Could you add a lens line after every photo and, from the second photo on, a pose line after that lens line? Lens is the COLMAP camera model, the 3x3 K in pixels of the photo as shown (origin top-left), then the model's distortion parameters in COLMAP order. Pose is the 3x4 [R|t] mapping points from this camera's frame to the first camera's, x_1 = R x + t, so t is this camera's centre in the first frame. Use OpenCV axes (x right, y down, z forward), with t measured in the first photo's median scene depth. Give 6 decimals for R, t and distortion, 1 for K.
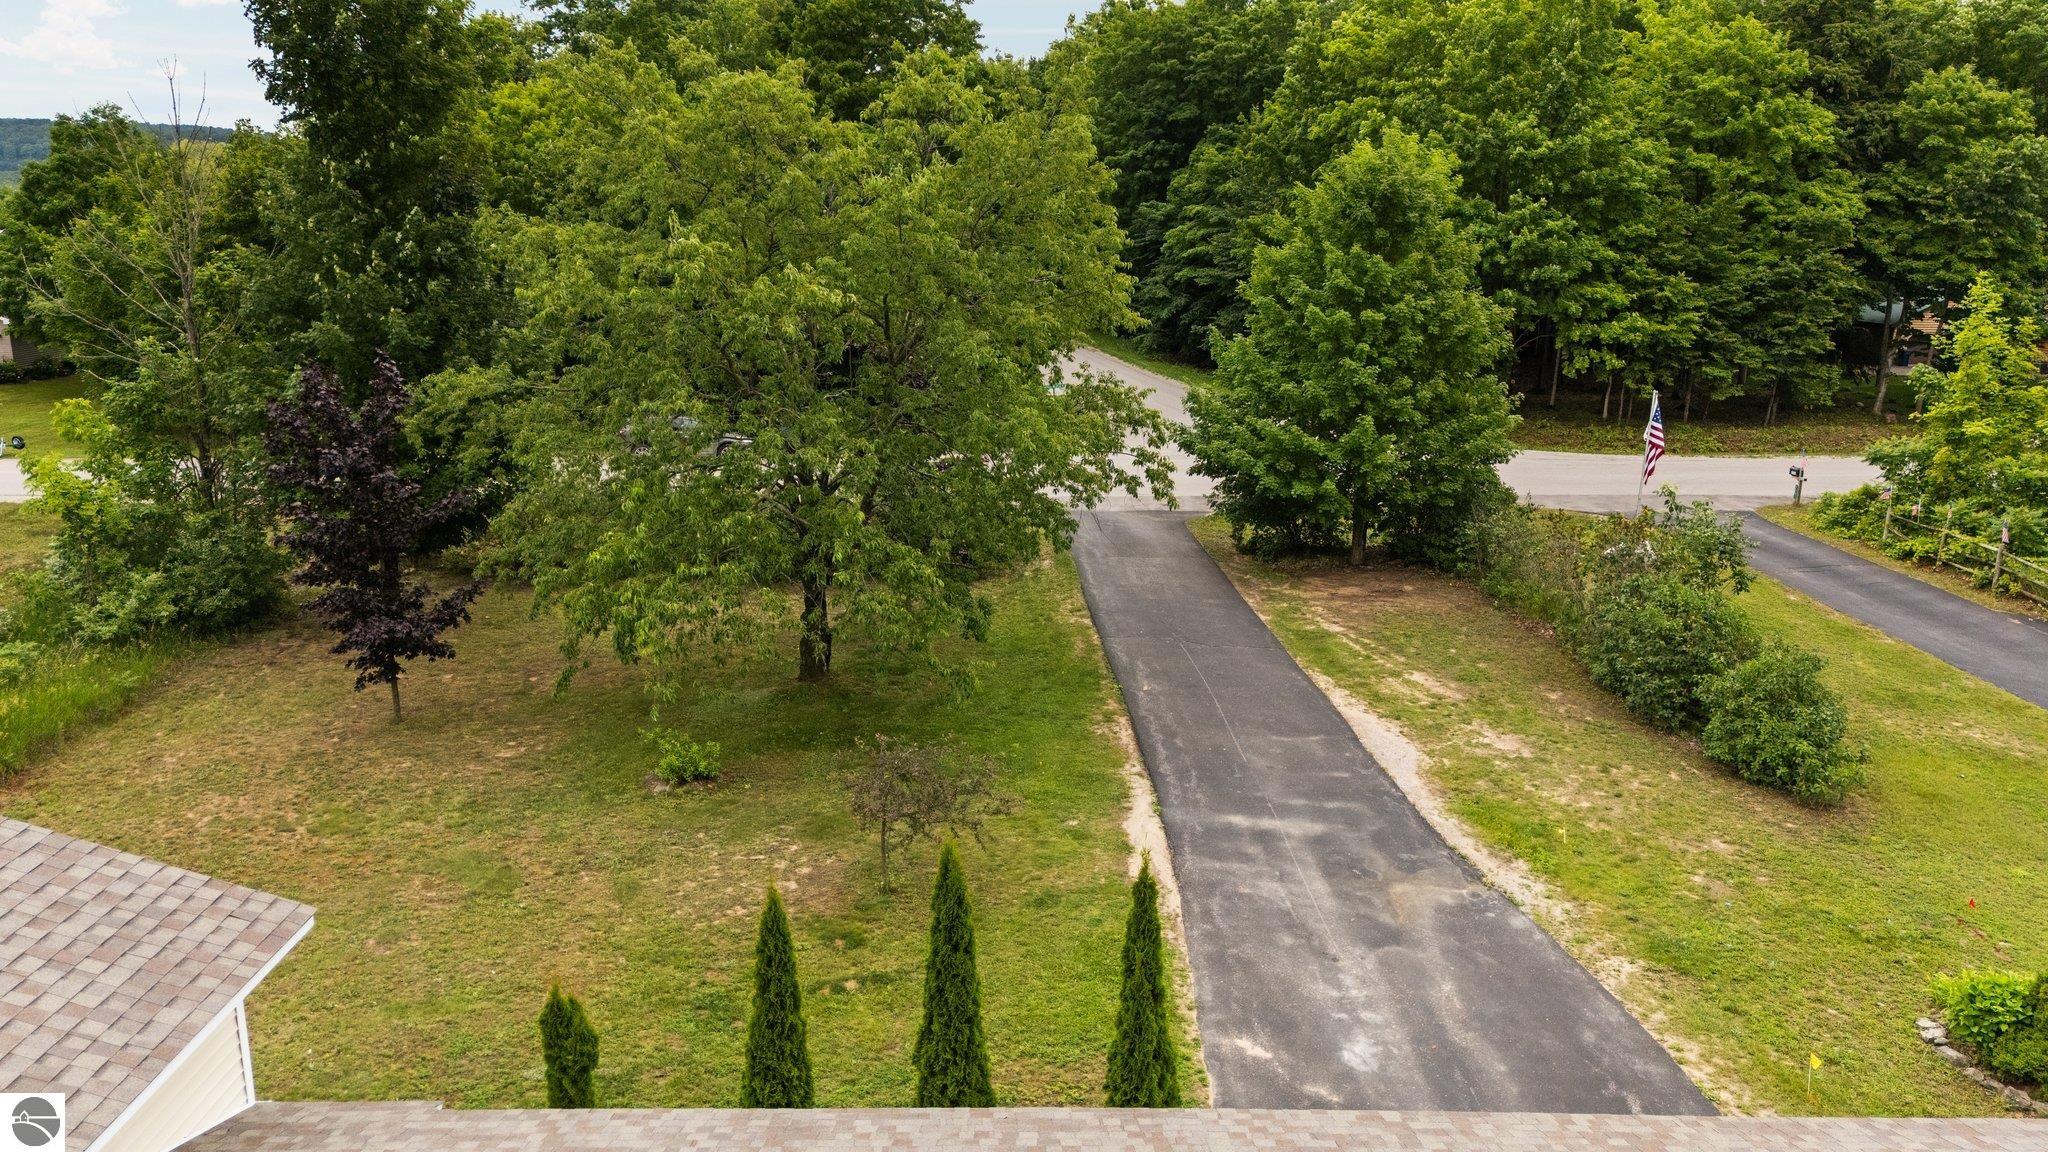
lens RADIAL K [[1508.4, 0, 1043.8], [0, 1508.4, 578.0], [0, 0, 1]] dist [0.045061, -0.002519]
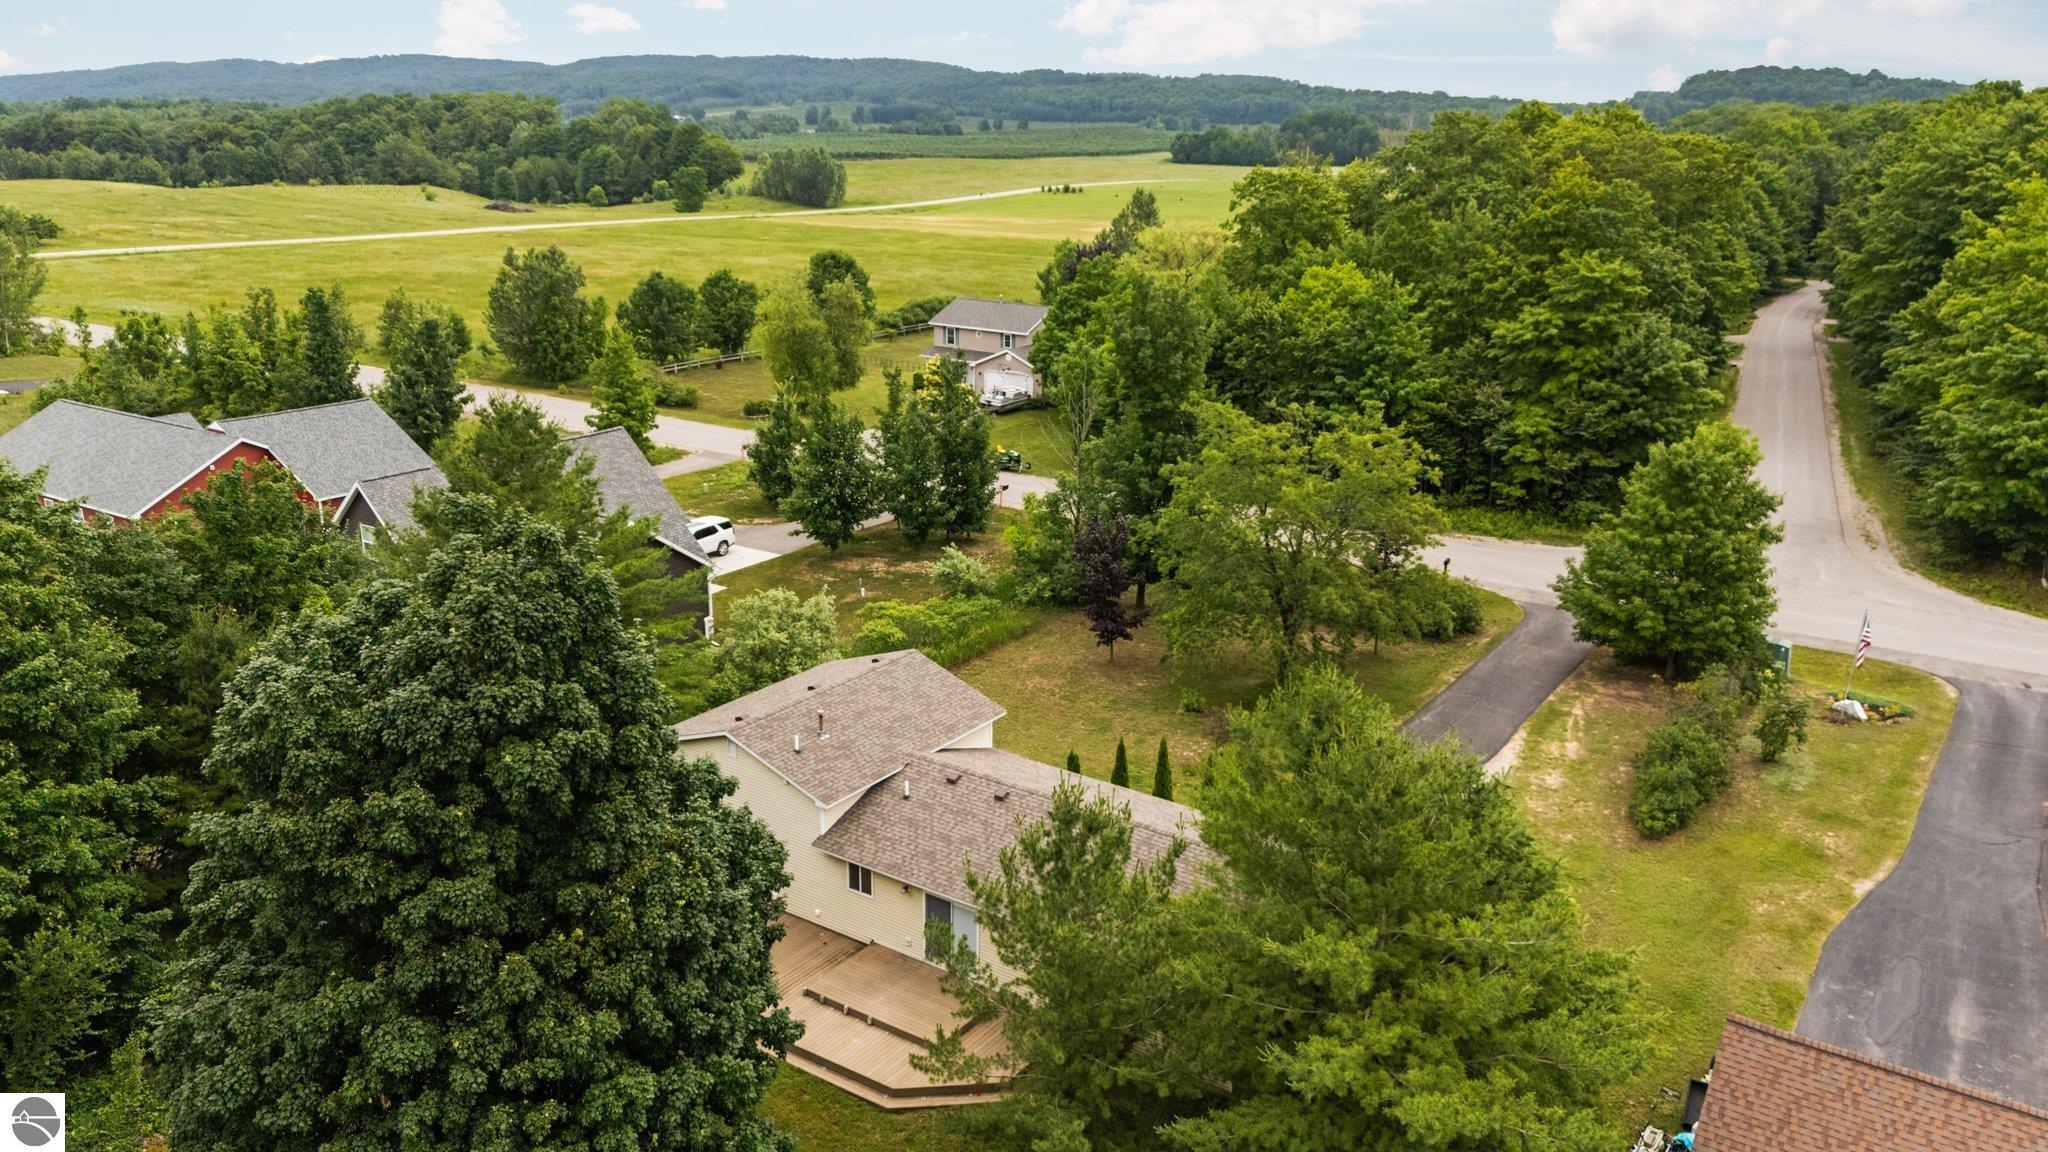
lens RADIAL K [[1508.4, 0, 1043.8], [0, 1508.4, 578.0], [0, 0, 1]] dist [0.045061, -0.002519]
pose [[0.818302, 0.168047, -0.549675, 0.665323], [-0.147893, 0.985667, 0.081170, -0.183964], [0.555437, 0.014871, 0.831426, -0.893862]]
